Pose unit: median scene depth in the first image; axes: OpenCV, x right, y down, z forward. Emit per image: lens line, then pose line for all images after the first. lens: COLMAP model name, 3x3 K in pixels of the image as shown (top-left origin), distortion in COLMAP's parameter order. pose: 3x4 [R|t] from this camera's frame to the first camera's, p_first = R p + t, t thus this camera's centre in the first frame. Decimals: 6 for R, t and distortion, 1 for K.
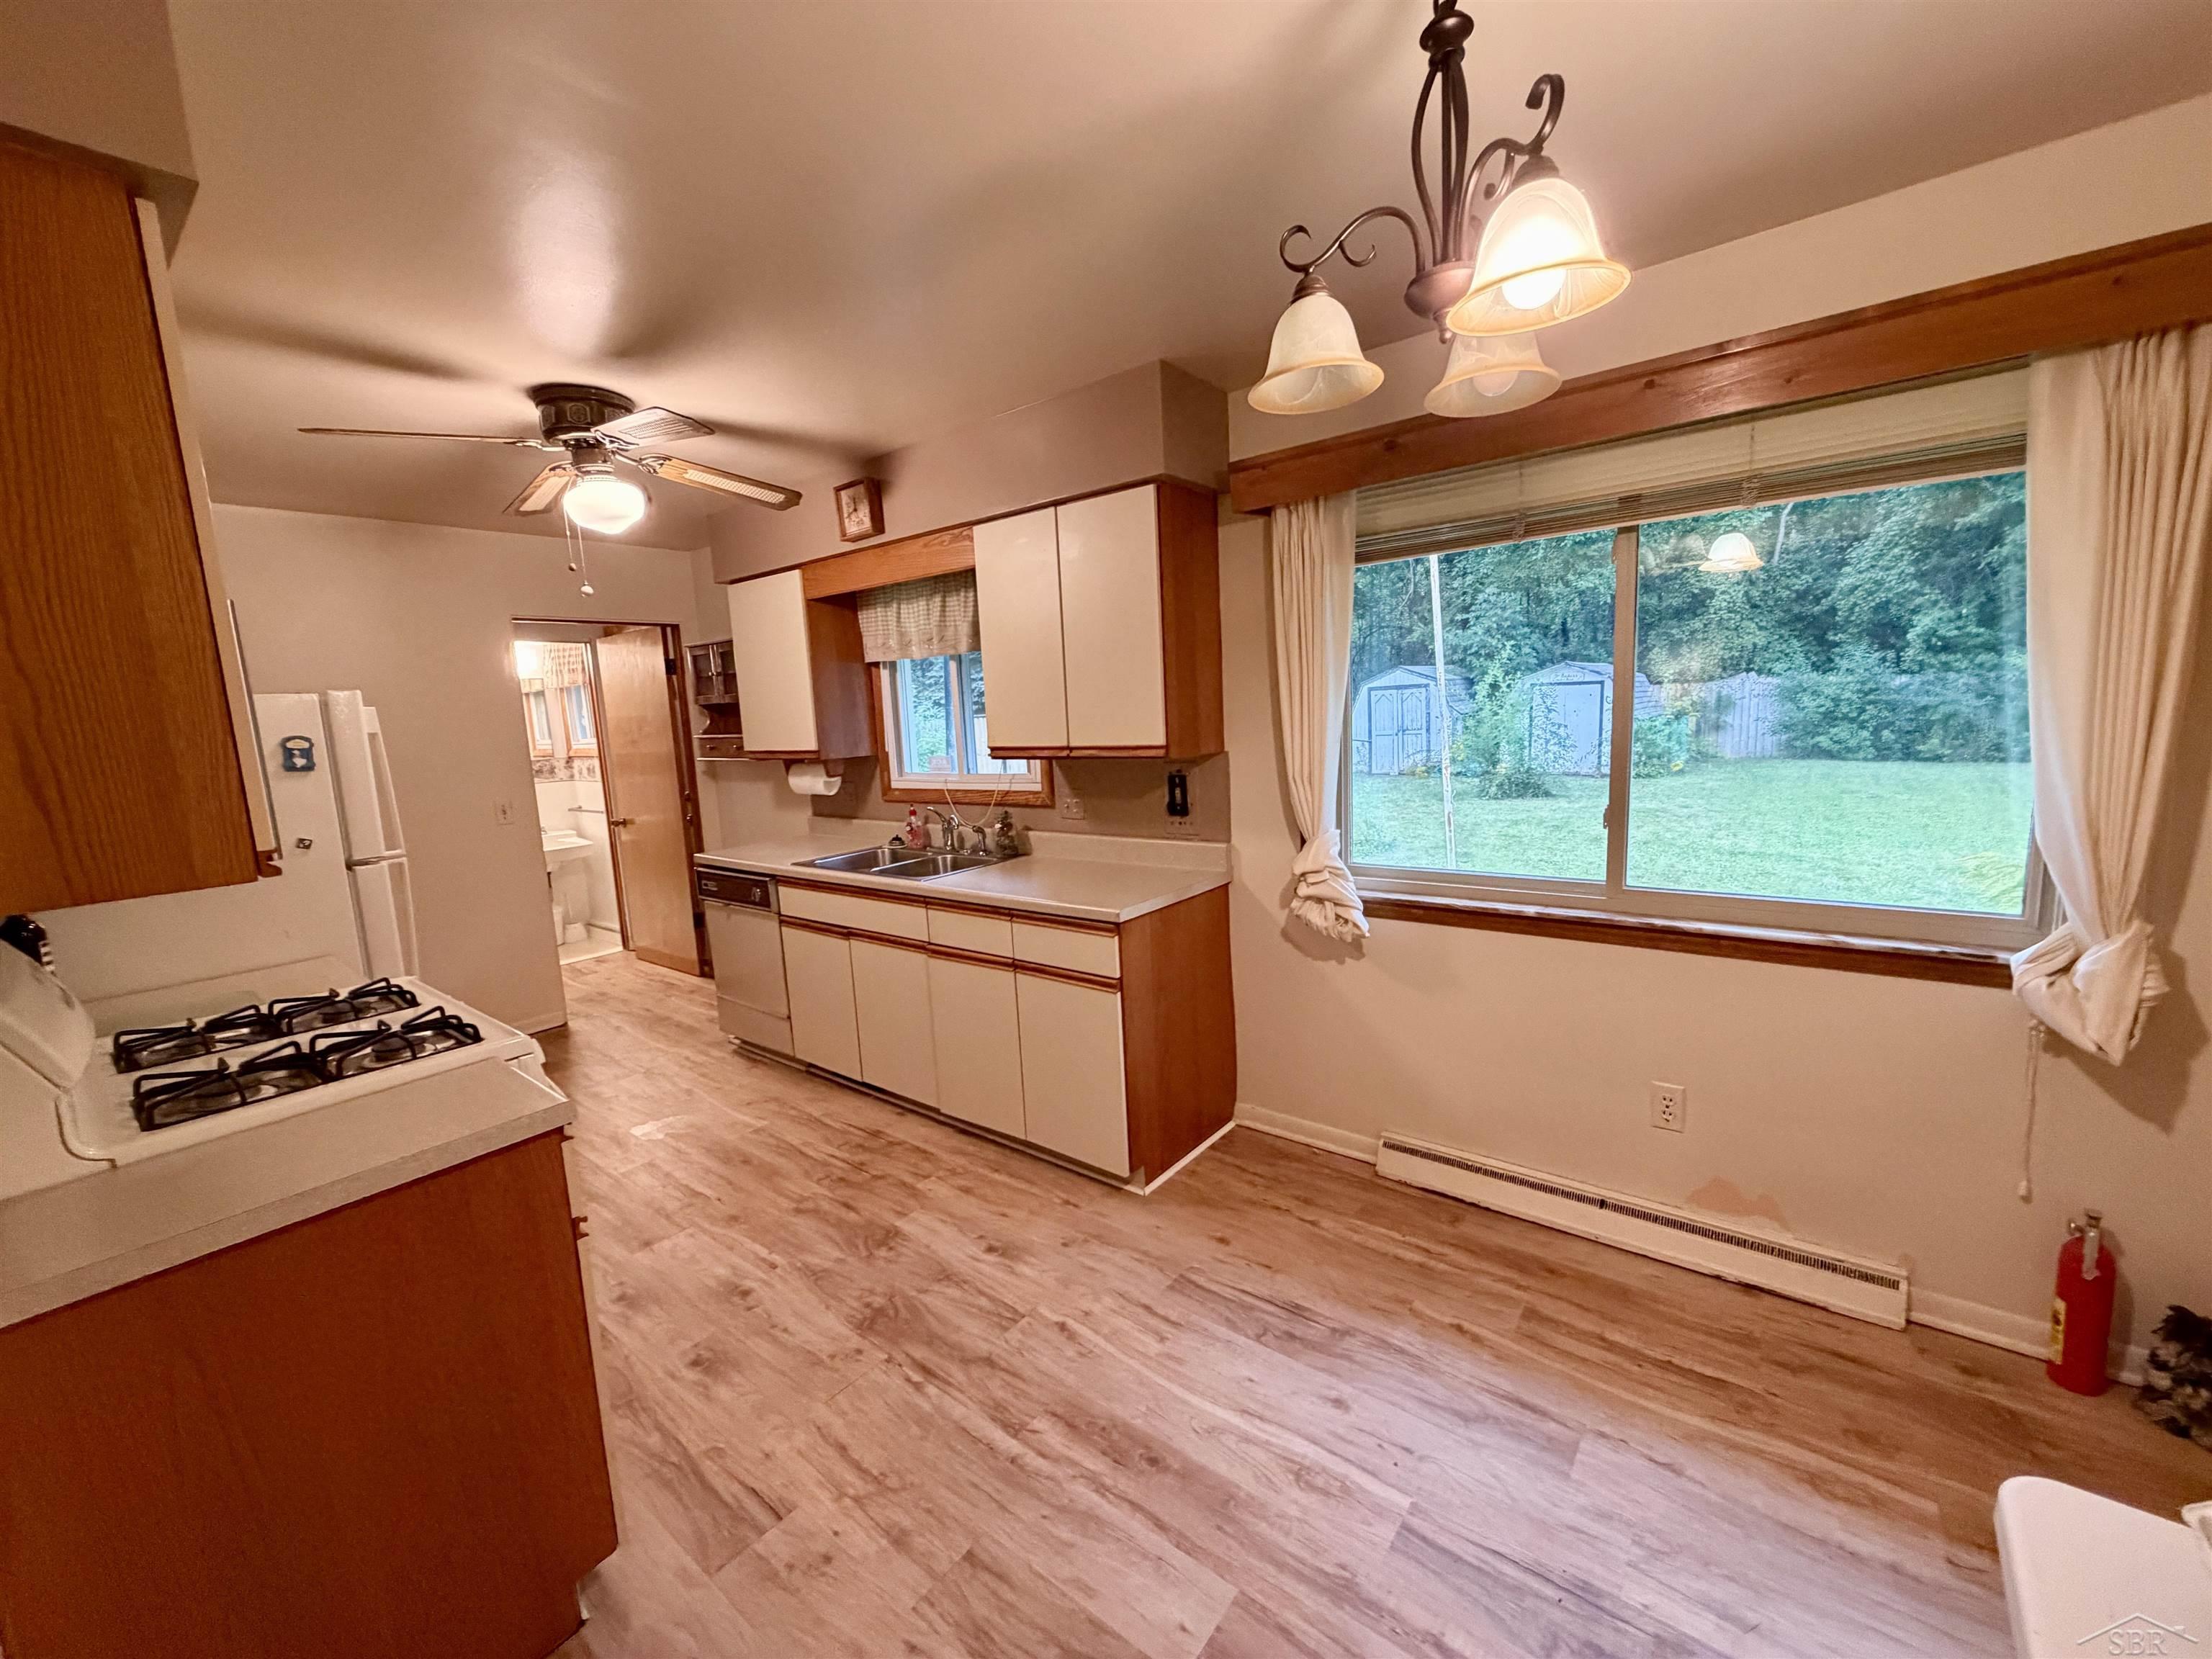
lens RADIAL K [[884.6, 0, 1102.5], [0, 884.6, 828.0], [0, 0, 1]] dist [0.003969, 0.000203]
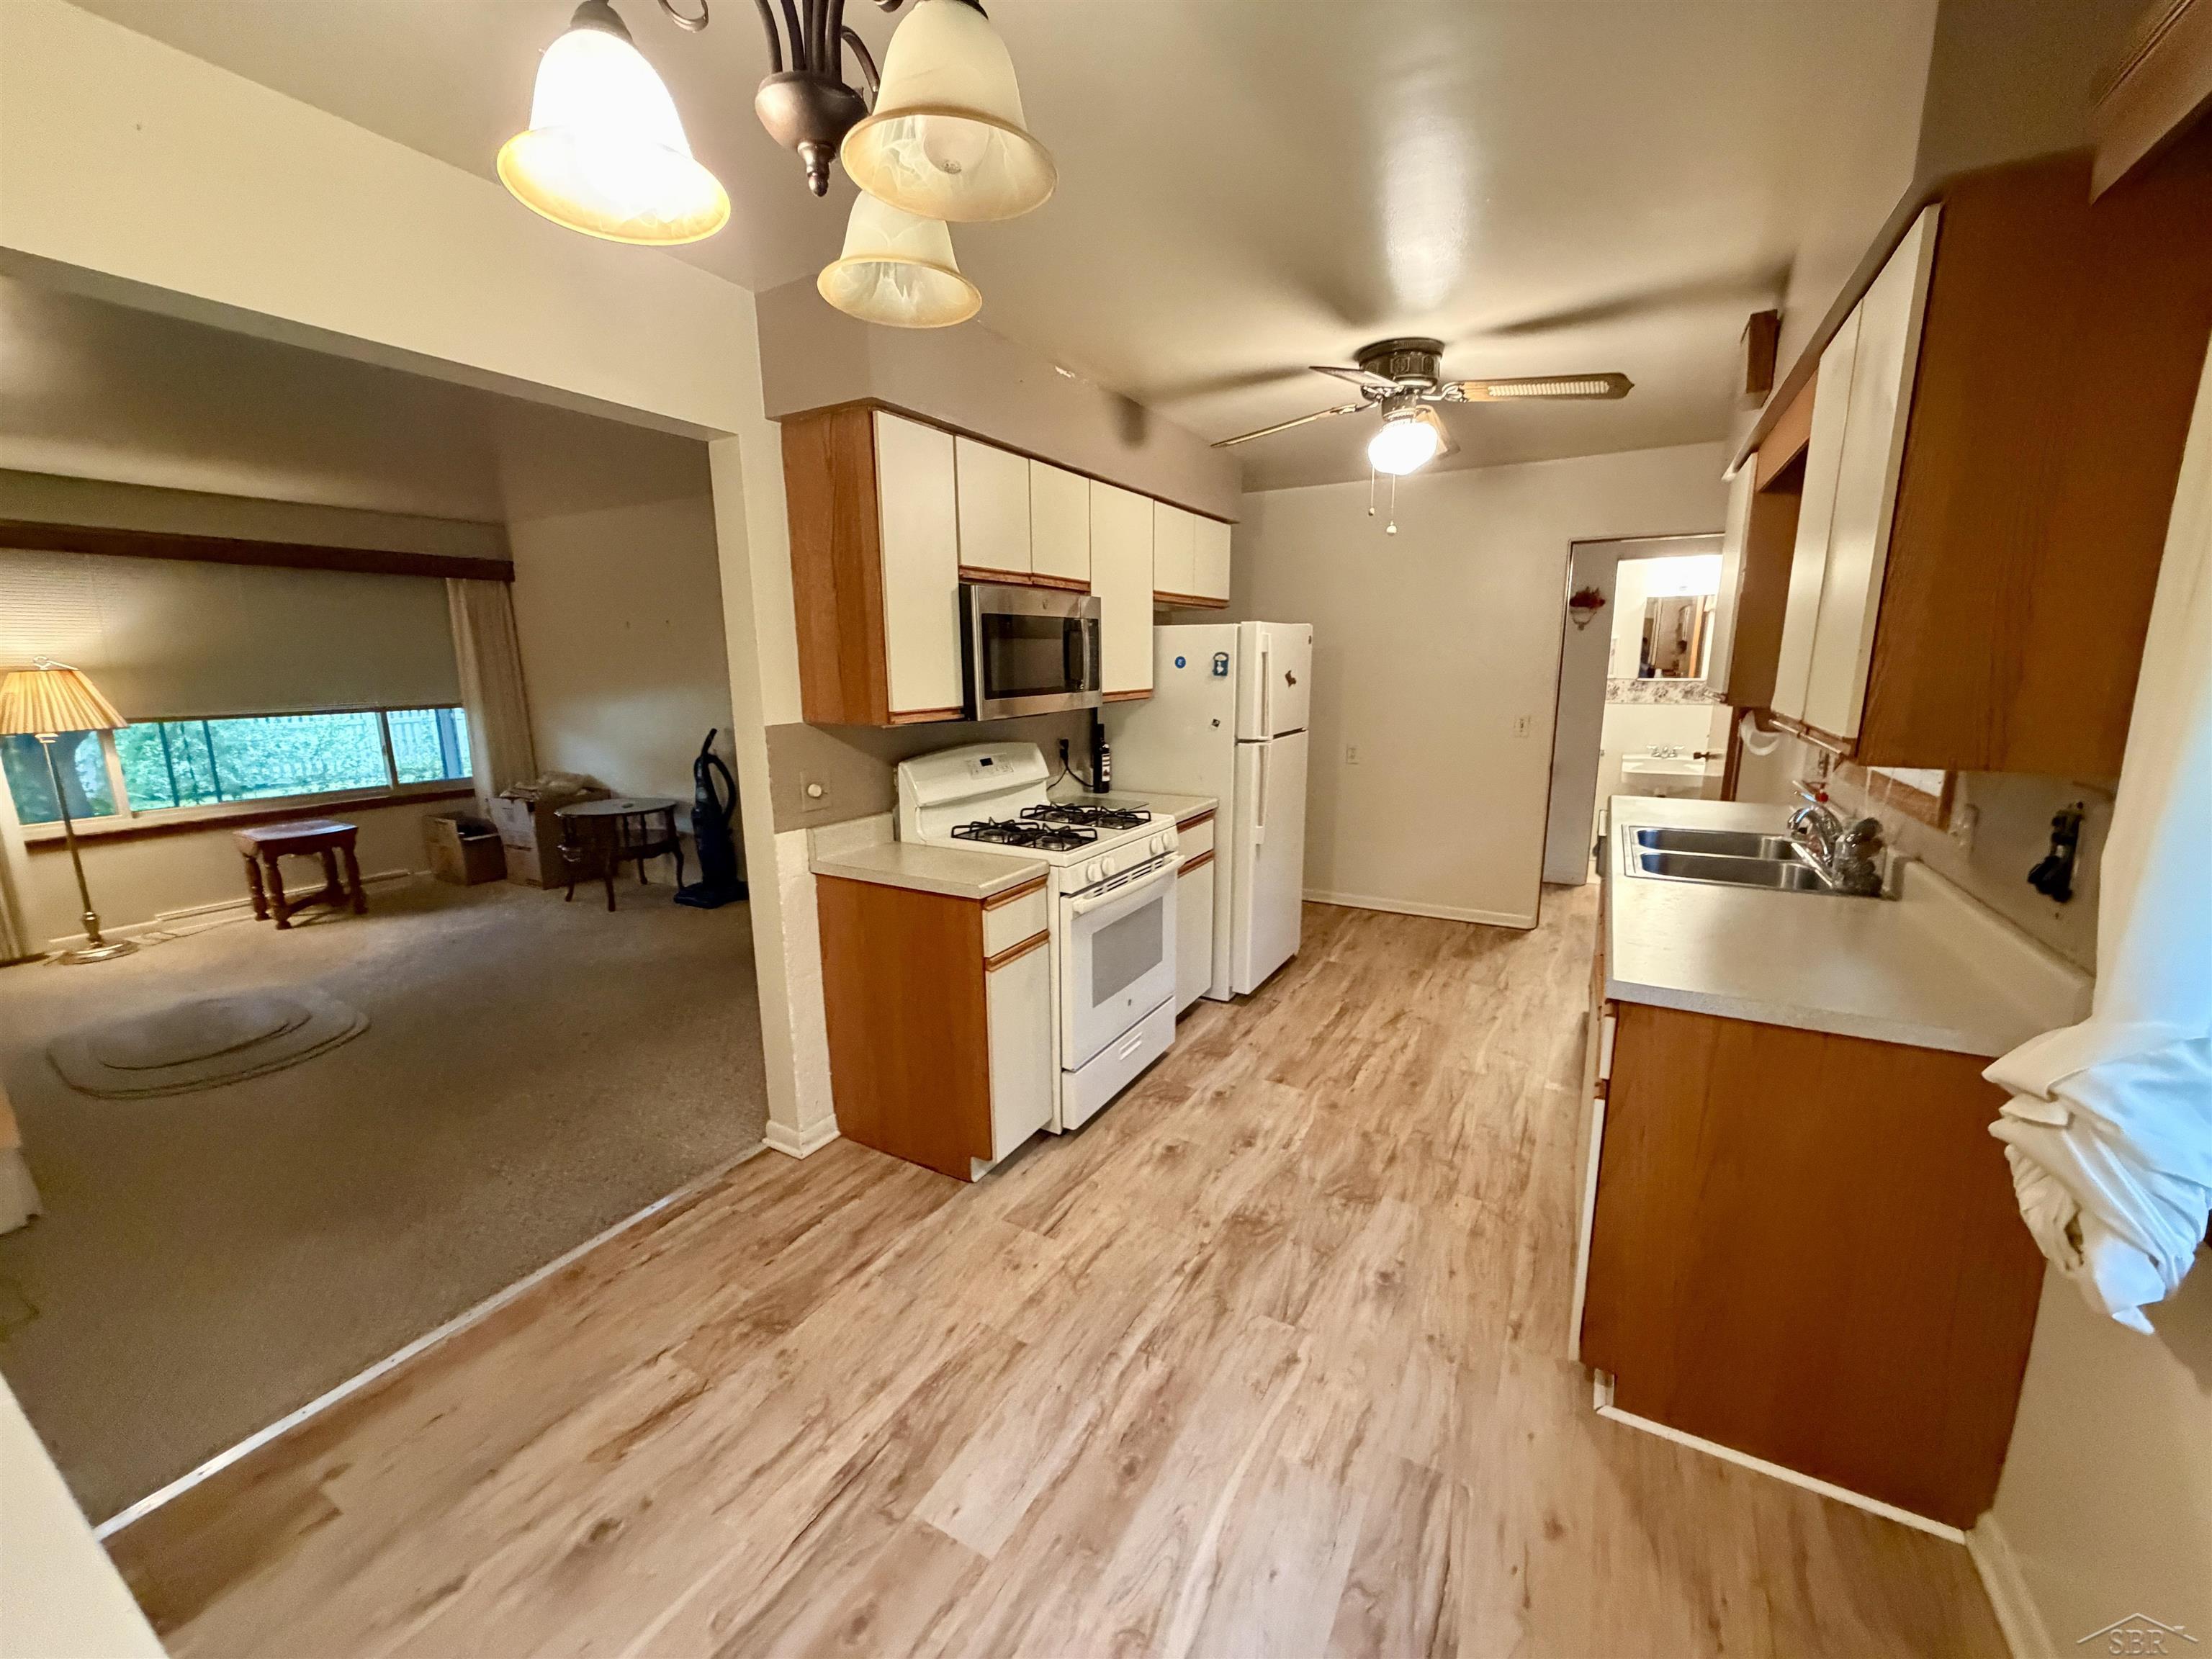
lens RADIAL K [[884.6, 0, 1099.0], [0, 884.6, 828.0], [0, 0, 1]] dist [0.003969, 0.000203]
pose [[0.151666, 0.234547, -0.960201, 0.618957], [-0.133630, 0.967385, 0.215194, -0.114216], [0.979357, 0.095674, 0.178062, 0.567173]]
